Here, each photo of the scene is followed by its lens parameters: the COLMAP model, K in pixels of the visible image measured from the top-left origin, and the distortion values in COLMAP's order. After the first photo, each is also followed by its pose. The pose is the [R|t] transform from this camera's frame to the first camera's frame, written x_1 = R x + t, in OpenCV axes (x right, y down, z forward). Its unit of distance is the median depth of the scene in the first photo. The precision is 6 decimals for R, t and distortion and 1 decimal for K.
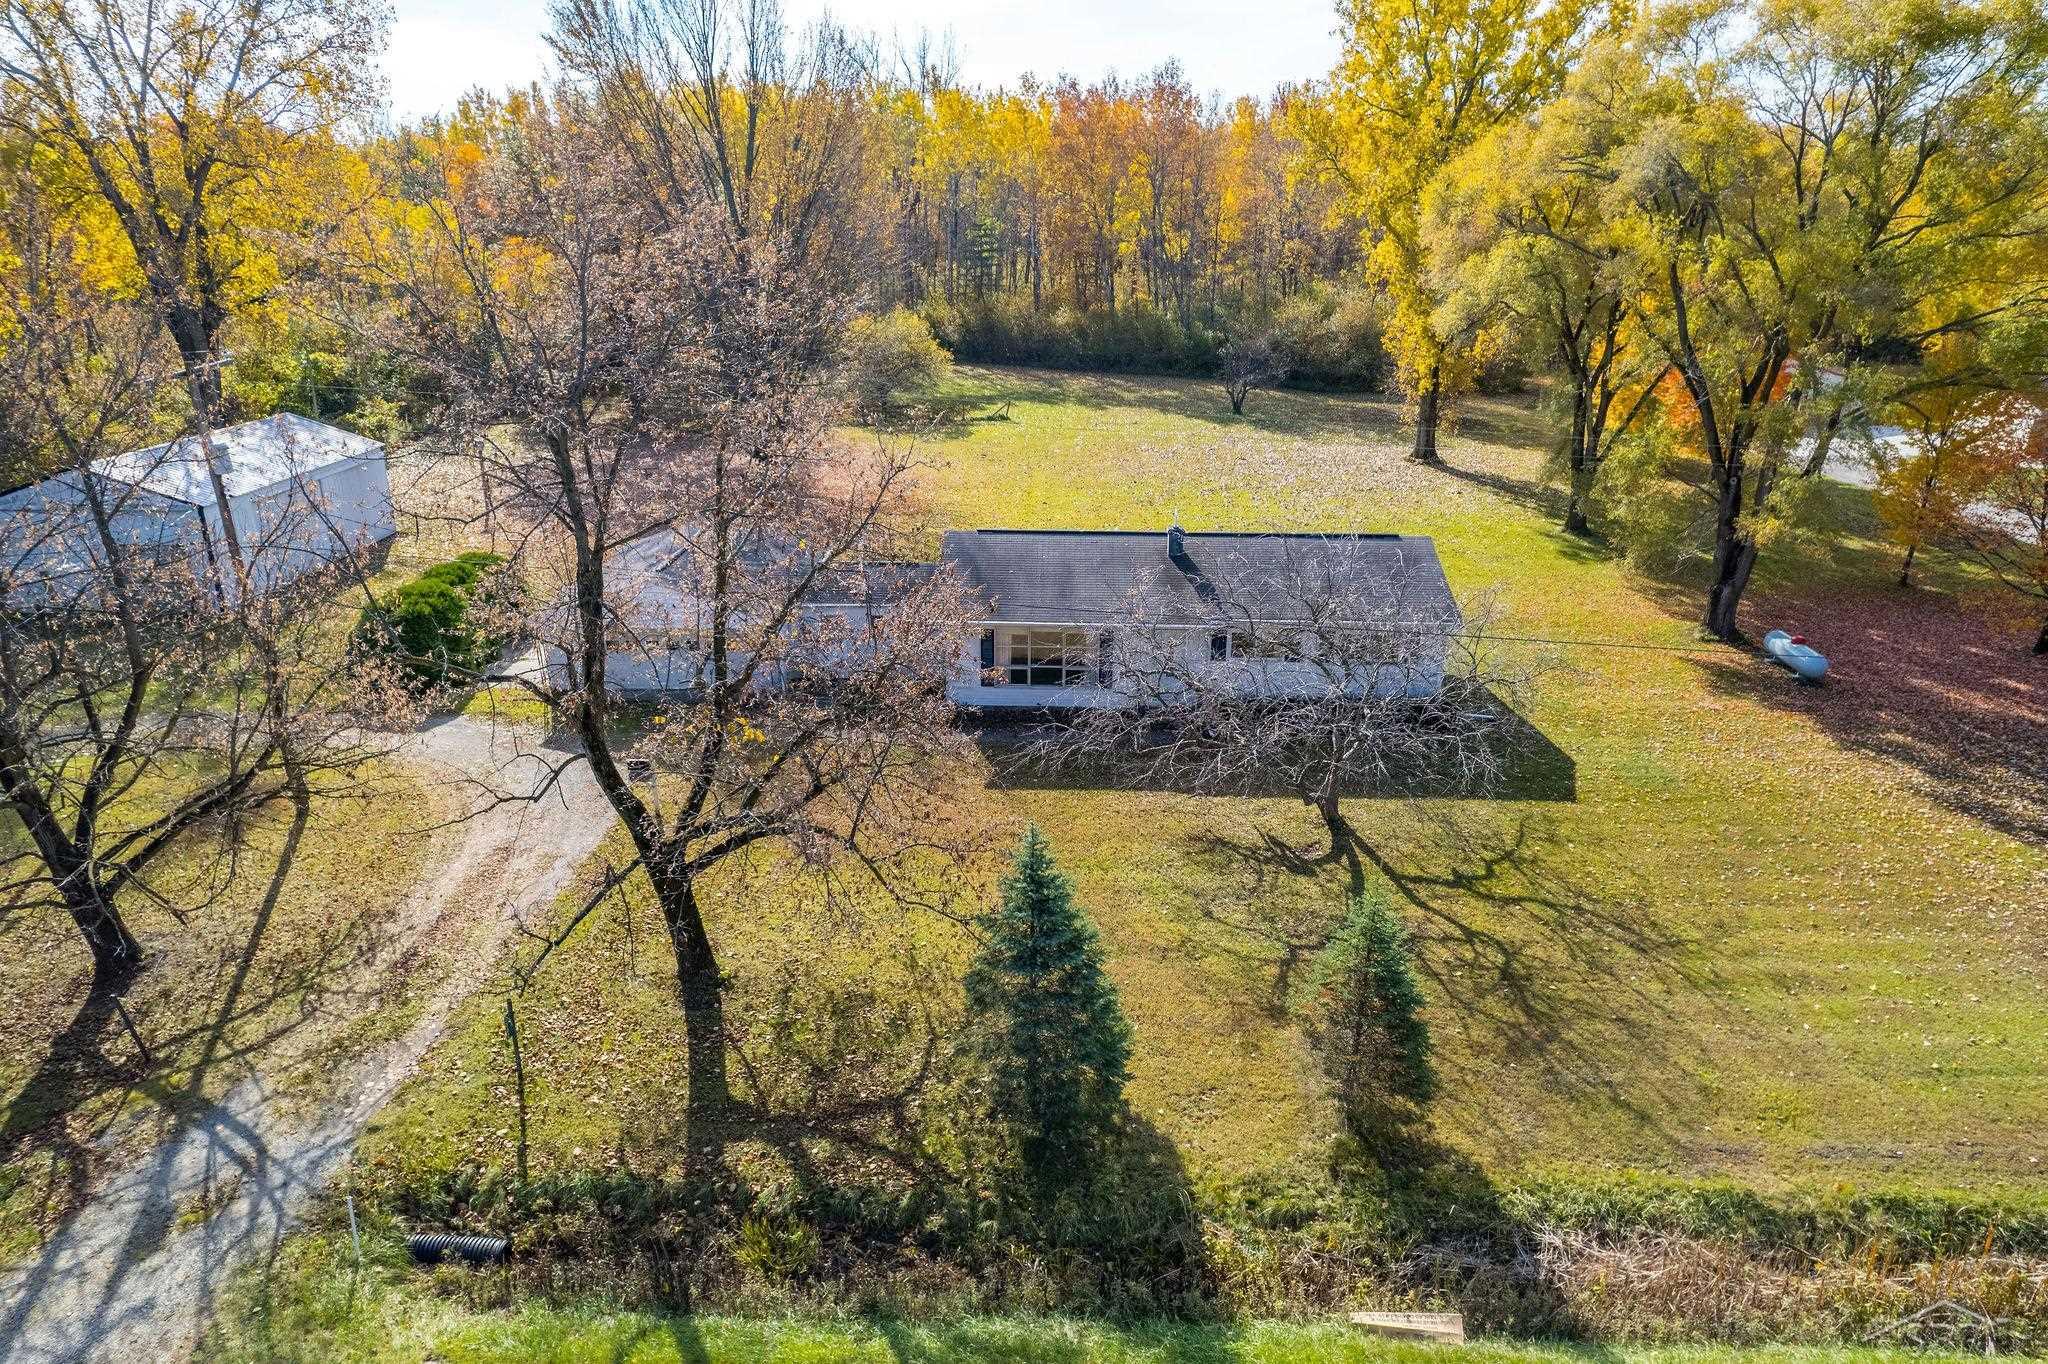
lens RADIAL K [[1300.5, 0, 1024.0], [0, 1300.5, 682.0], [0, 0, 1]] dist [-0.087787, 0.074378]
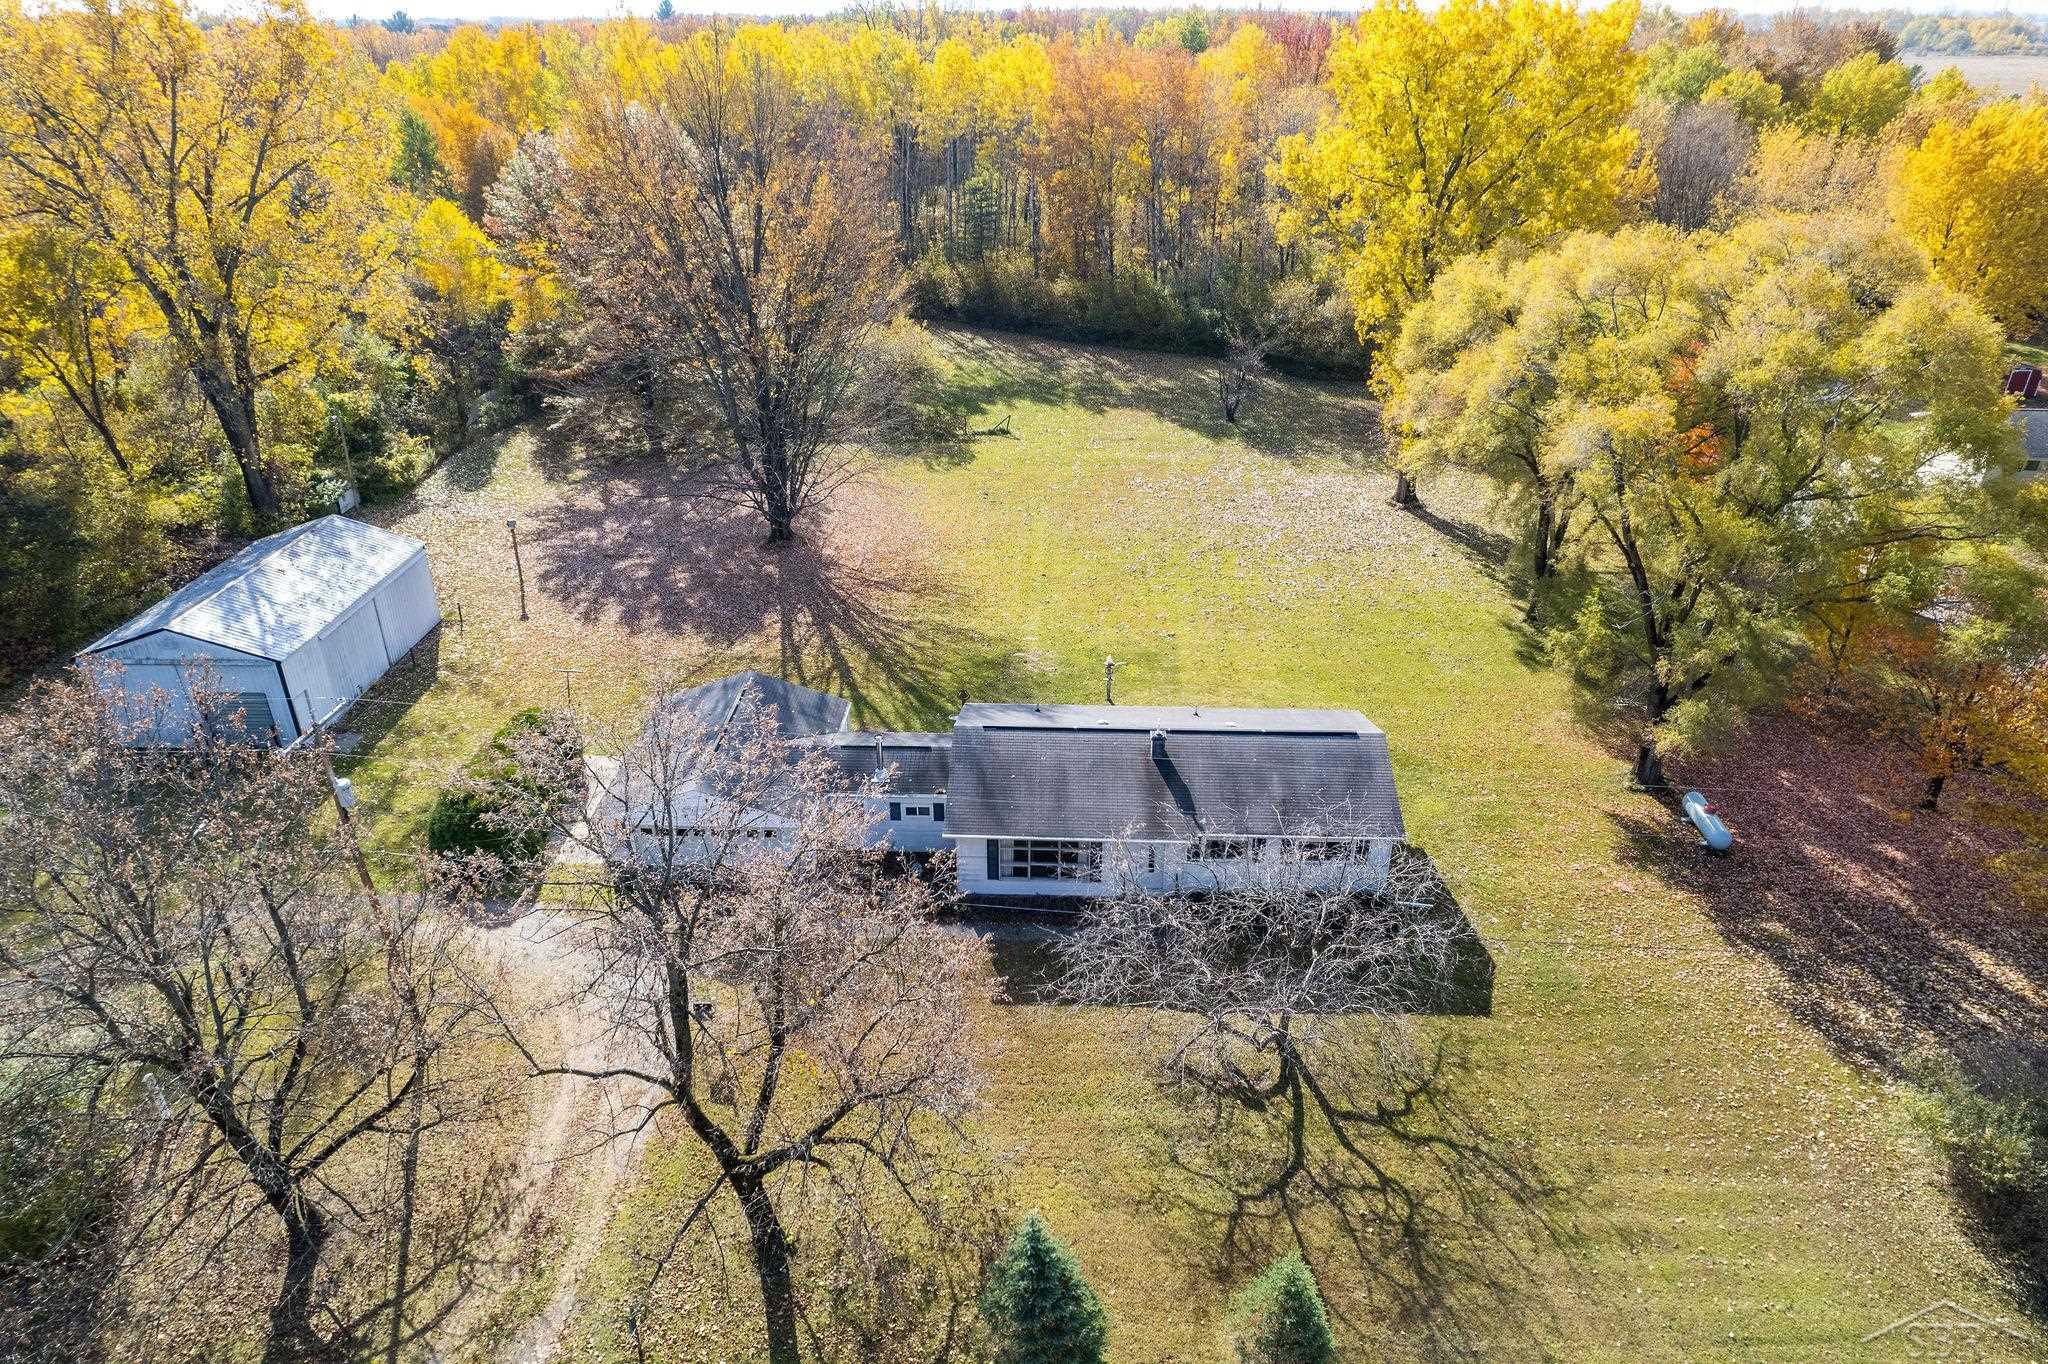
lens RADIAL K [[1300.1, 0, 1024.0], [0, 1300.1, 682.0], [0, 0, 1]] dist [-0.099343, 0.086670]
pose [[0.999991, -0.004121, -0.001355, 0.002290], [0.004256, 0.992455, 0.122538, -0.432988], [0.000840, -0.122543, 0.992463, -0.164561]]
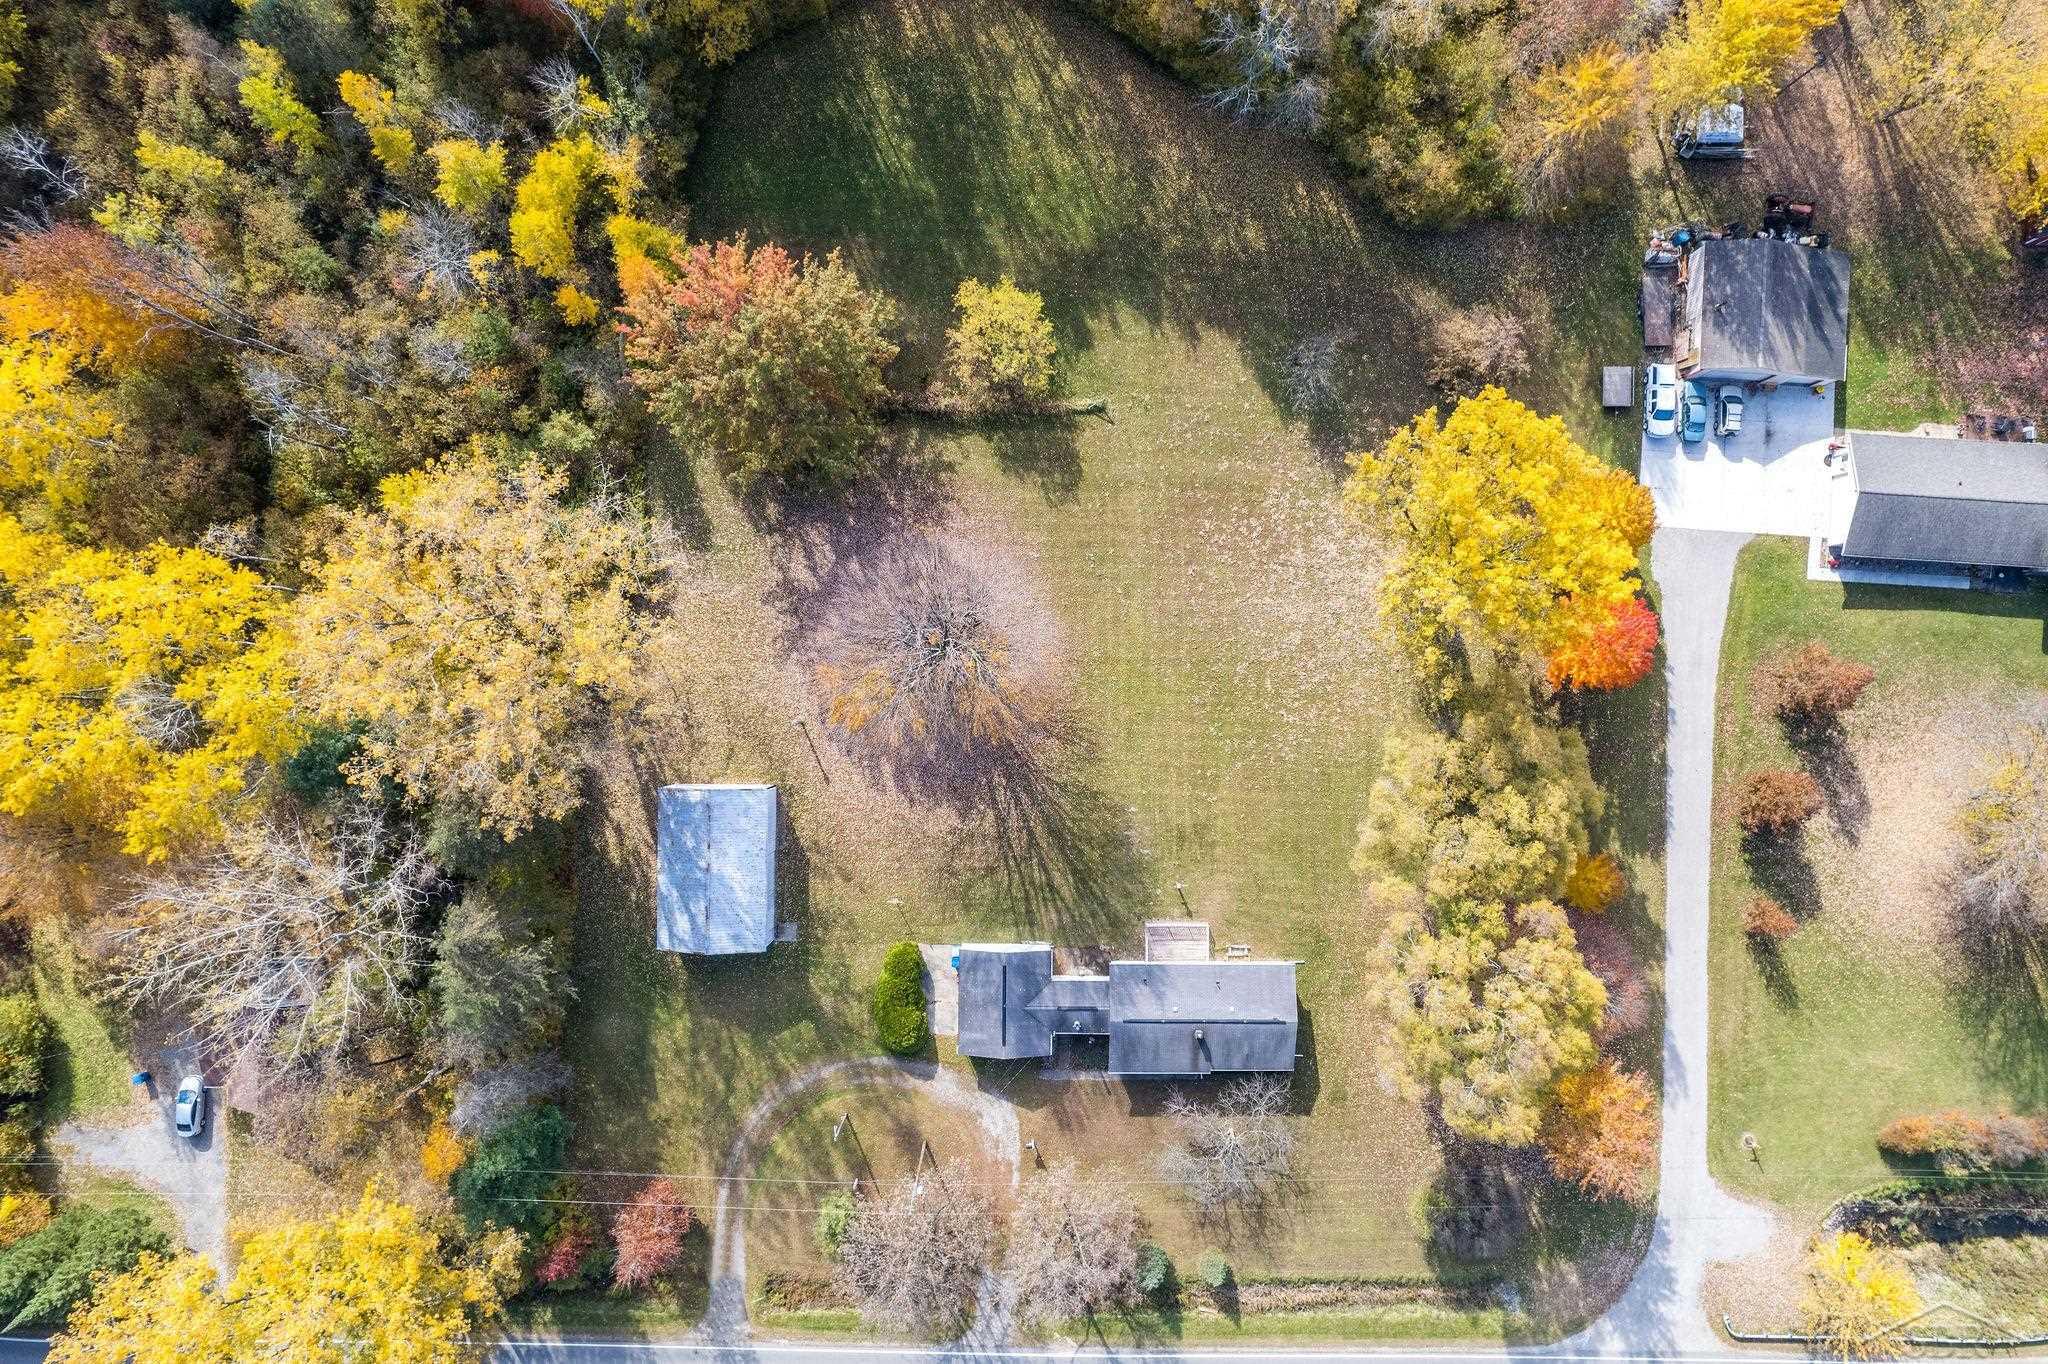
lens RADIAL K [[1300.5, 0, 1024.0], [0, 1300.5, 682.0], [0, 0, 1]] dist [-0.087787, 0.074378]
pose [[0.999438, -0.030812, -0.013203, -0.269874], [0.023671, 0.369822, 0.928801, -4.097018], [-0.023736, -0.928592, 0.370343, 0.997772]]
